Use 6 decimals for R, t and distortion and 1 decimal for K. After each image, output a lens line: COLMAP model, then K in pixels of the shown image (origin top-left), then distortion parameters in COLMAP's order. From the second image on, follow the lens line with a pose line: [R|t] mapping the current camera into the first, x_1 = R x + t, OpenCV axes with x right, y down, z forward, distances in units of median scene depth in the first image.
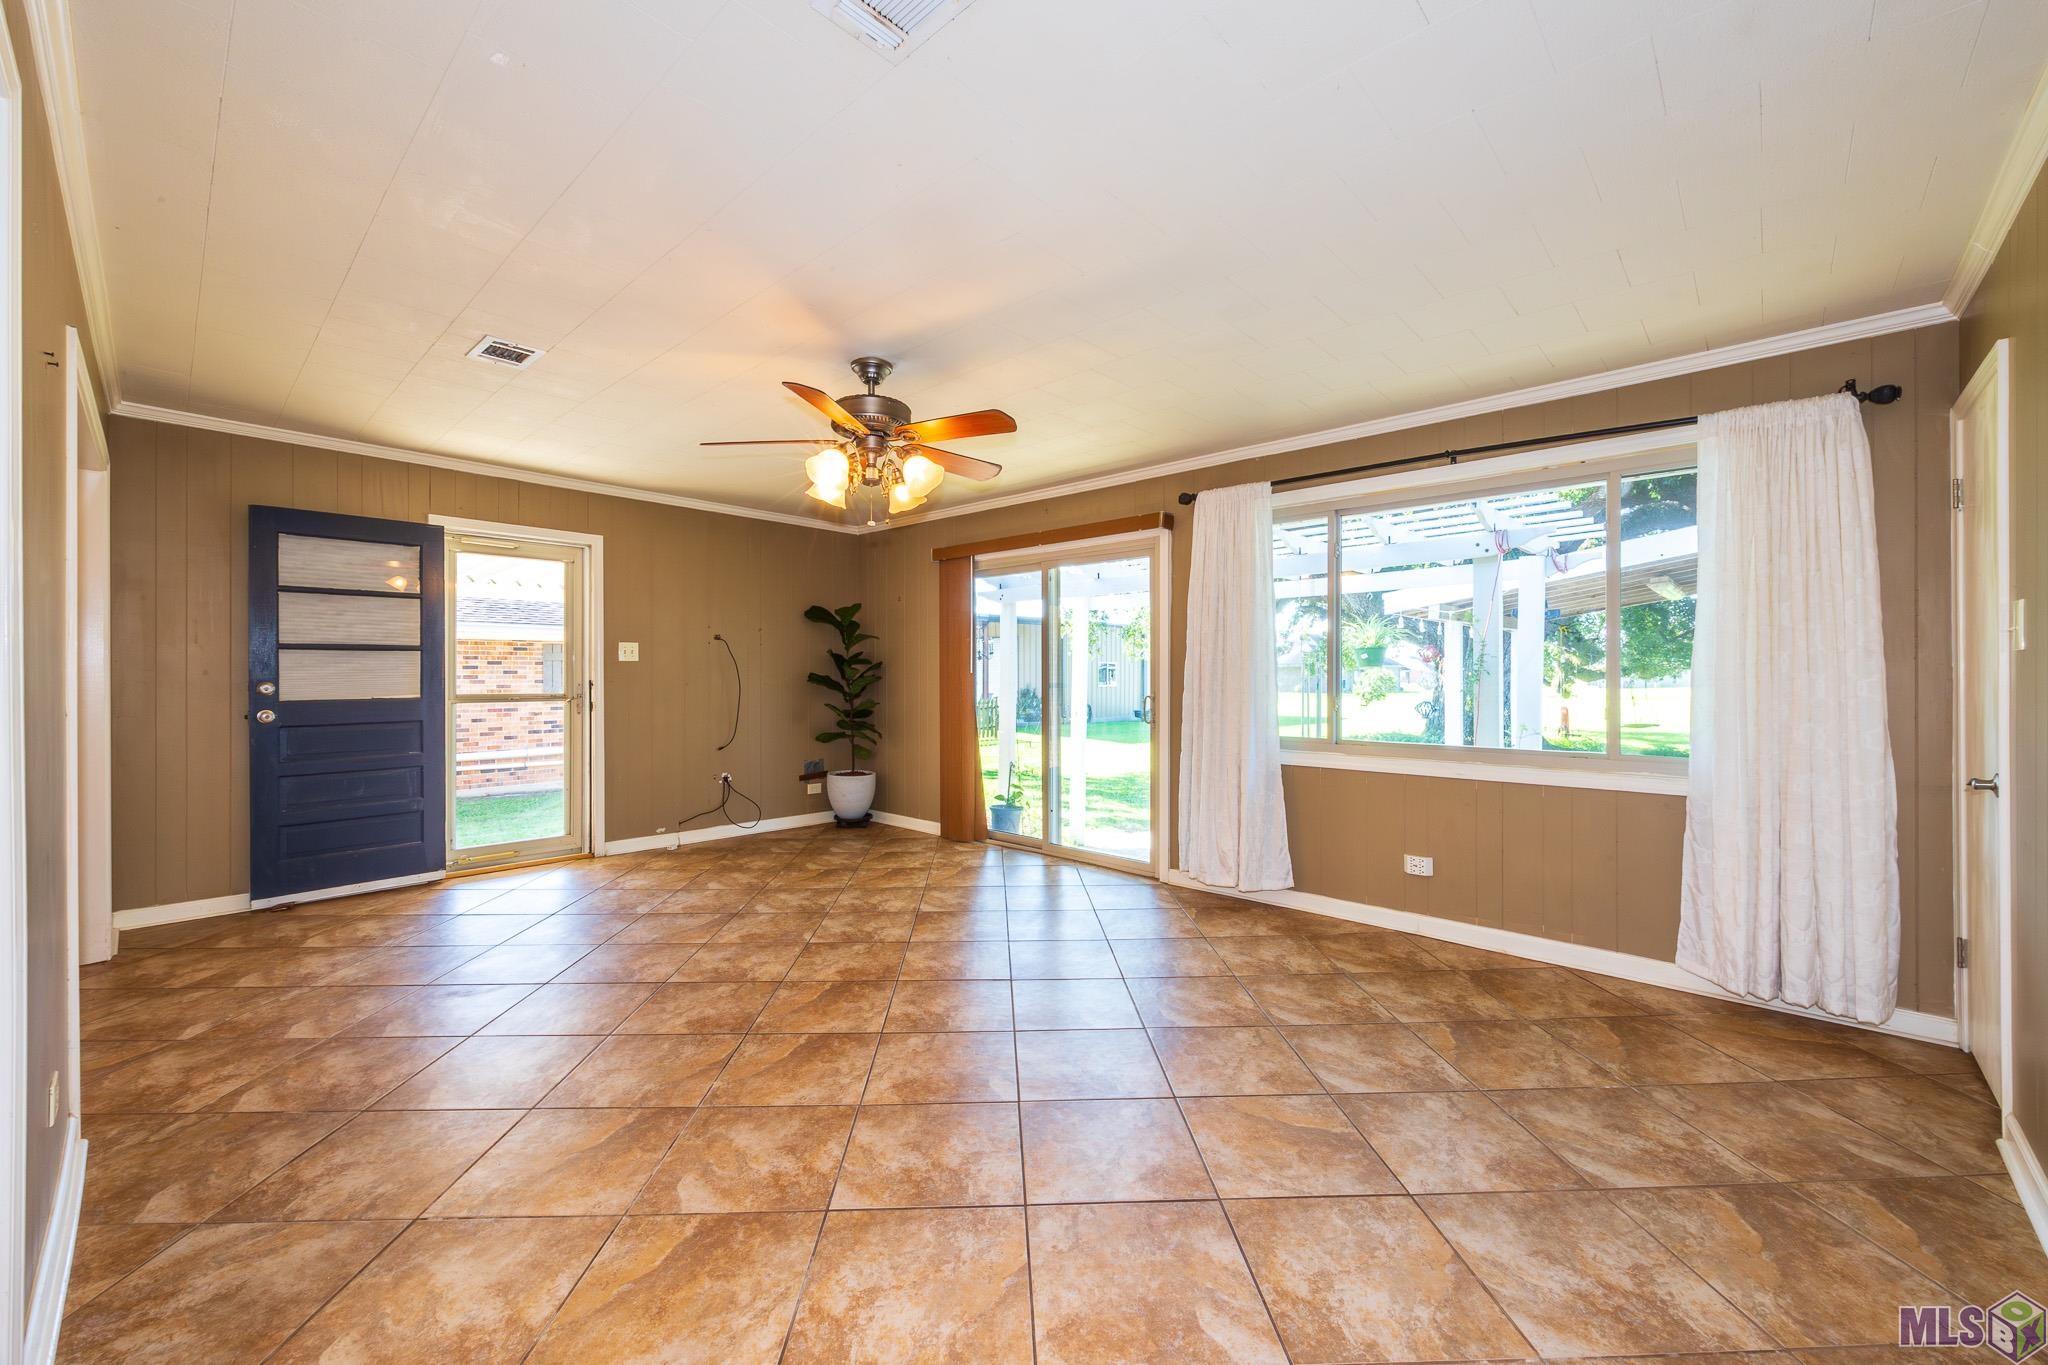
lens RADIAL K [[802.6, 0, 1030.0], [0, 802.6, 675.8], [0, 0, 1]] dist [0.006680, 0.000066]
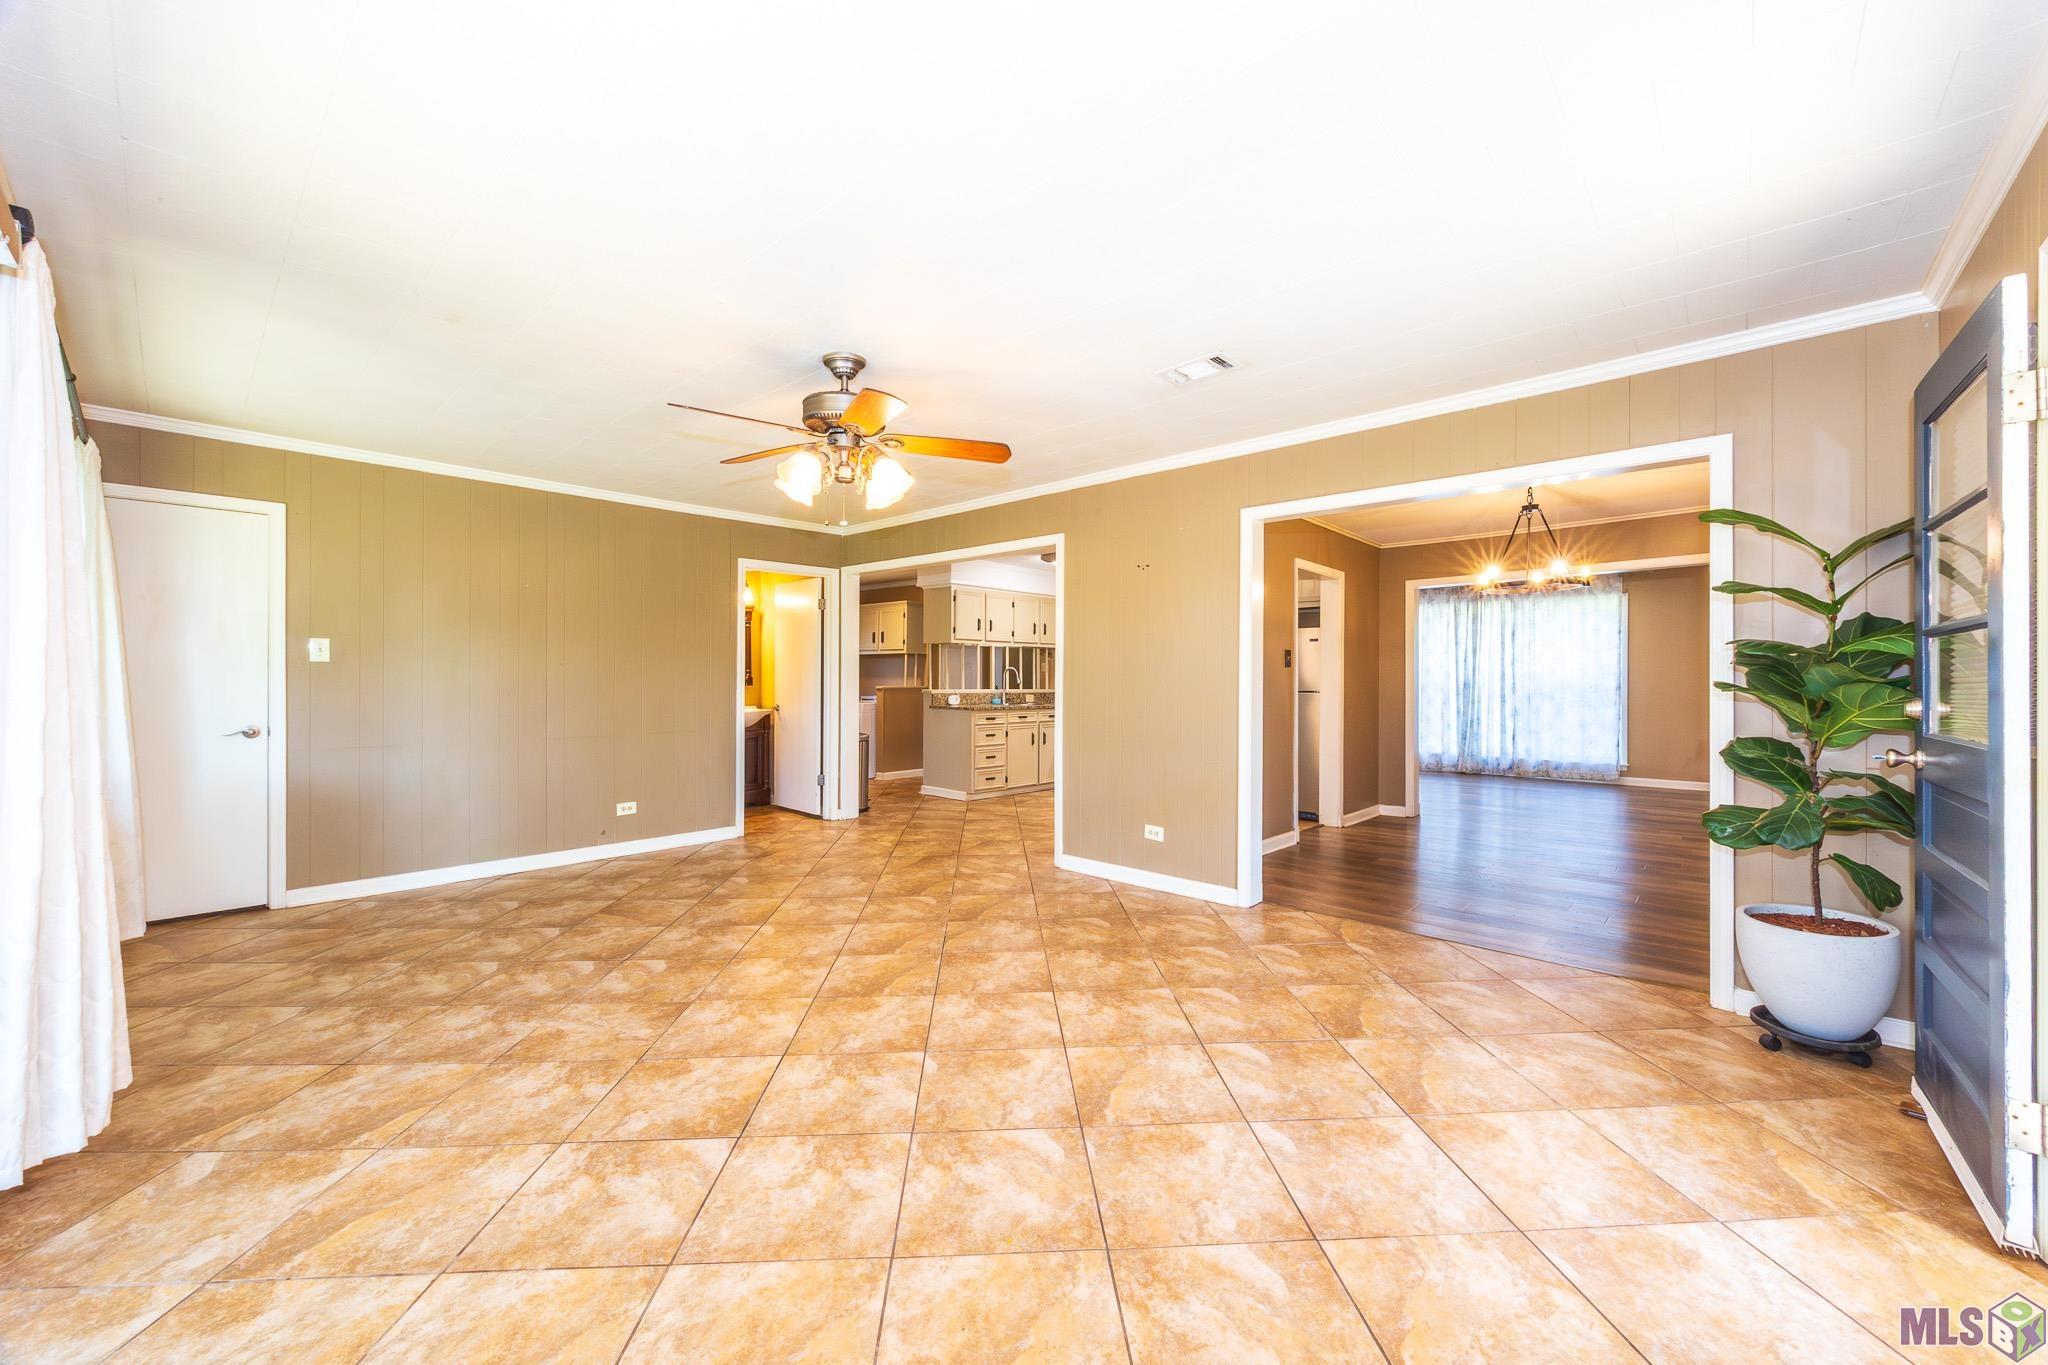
lens RADIAL K [[779.8, 0, 1028.3], [0, 779.8, 677.3], [0, 0, 1]] dist [-0.002514, -0.000183]
pose [[-0.999987, -0.003841, -0.003341, -0.408064], [-0.003849, 0.999989, 0.002644, -0.003990], [0.003331, 0.002657, -0.999991, 1.897661]]
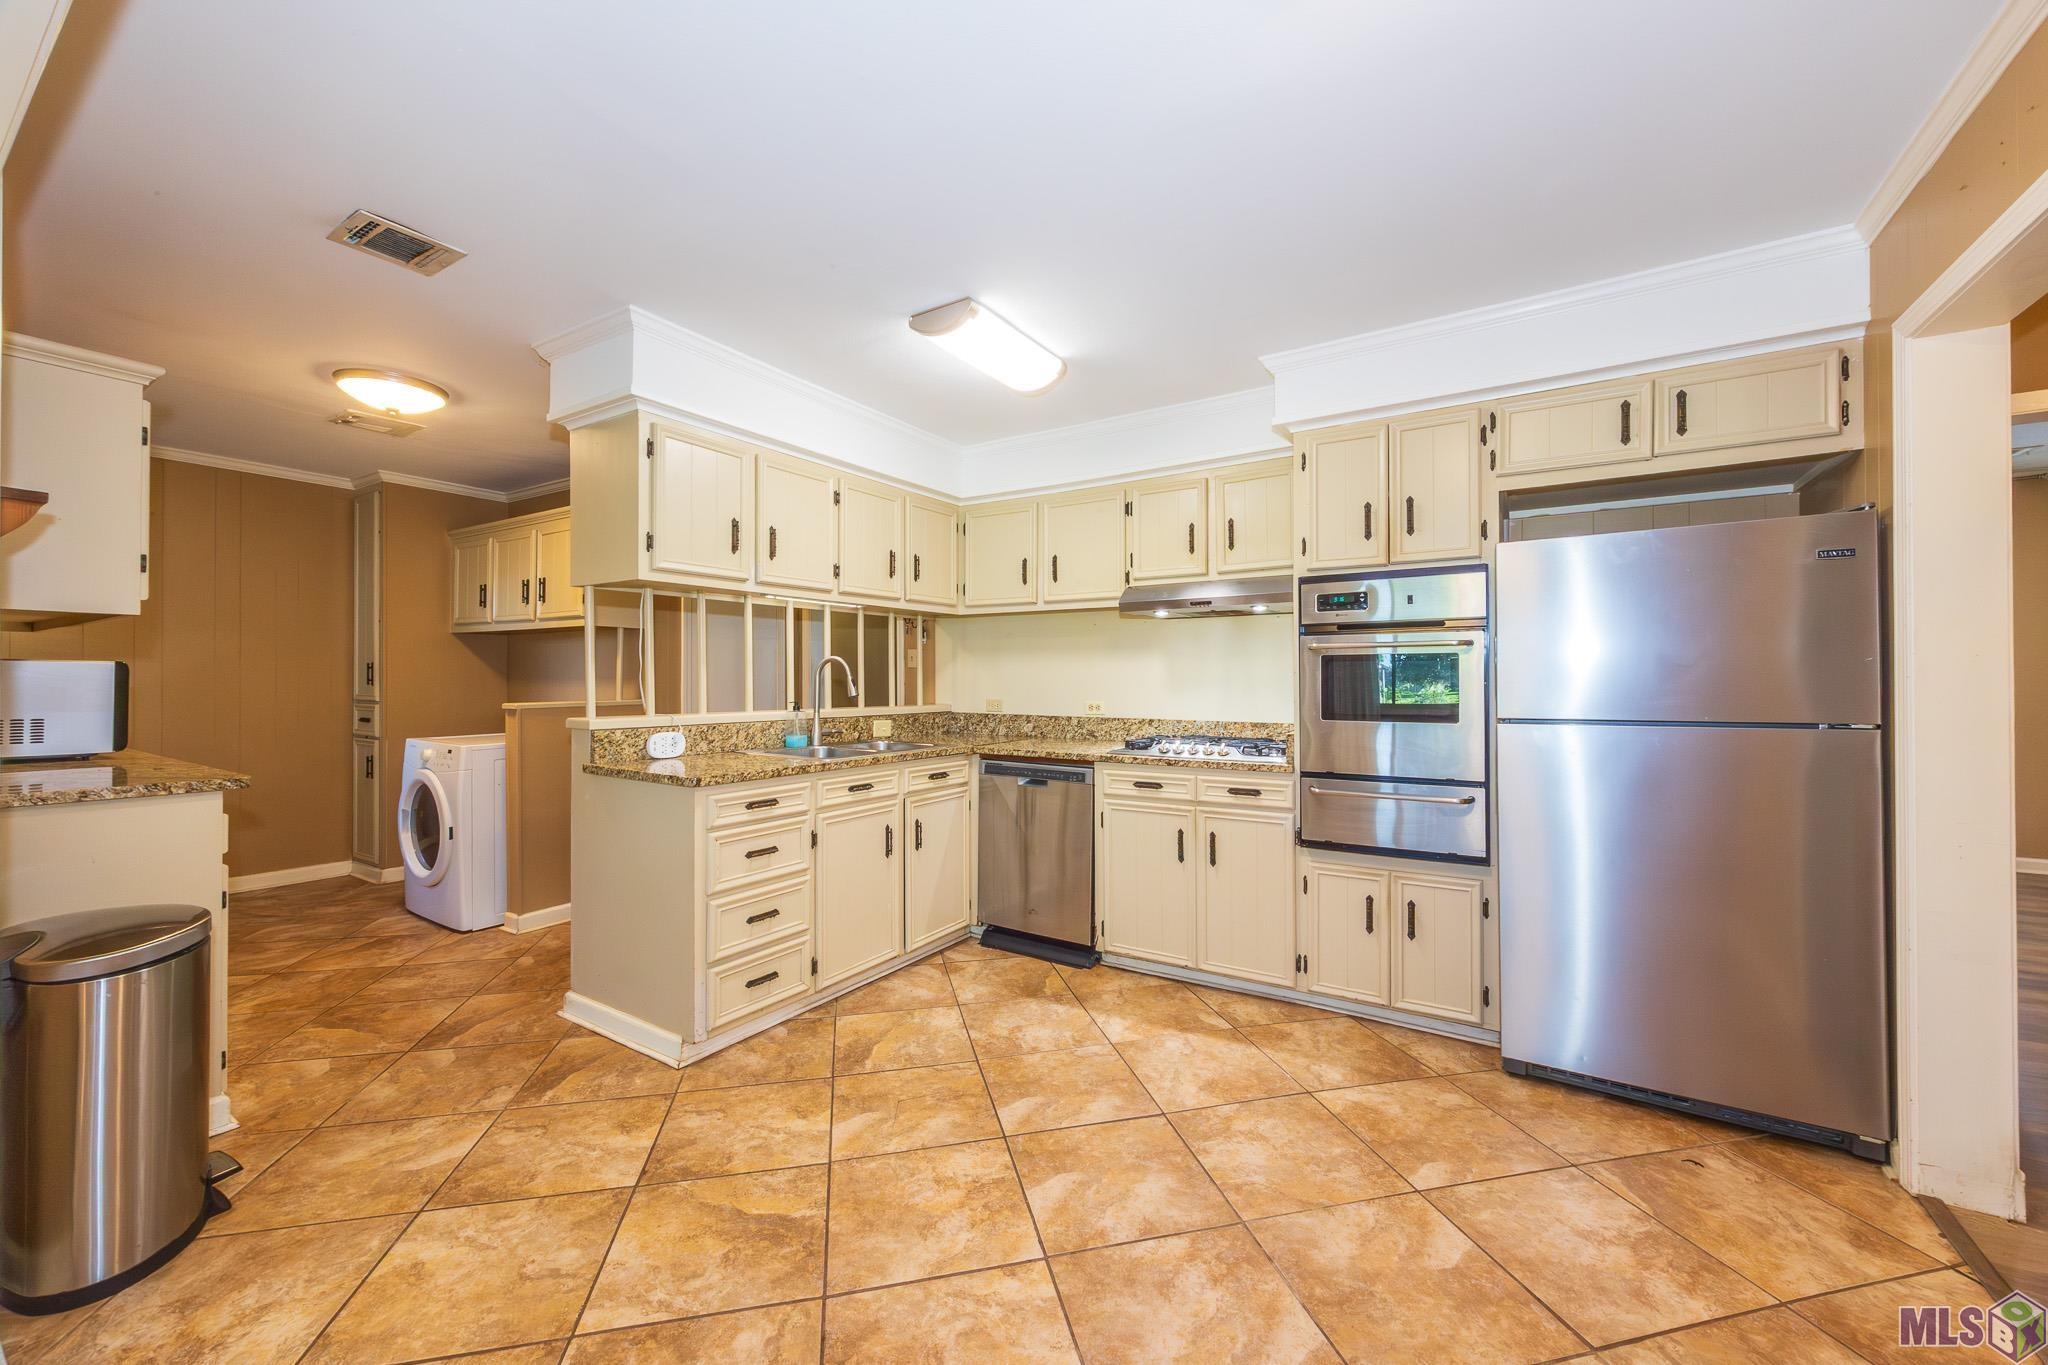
lens RADIAL K [[780.8, 0, 1031.2], [0, 780.8, 679.7], [0, 0, 1]] dist [-0.003436, -0.000191]
pose [[-0.983076, 0.000487, -0.183196, -0.429131], [-0.000238, 0.999992, 0.003936, -0.003044], [0.183196, 0.003913, -0.983069, 0.339610]]
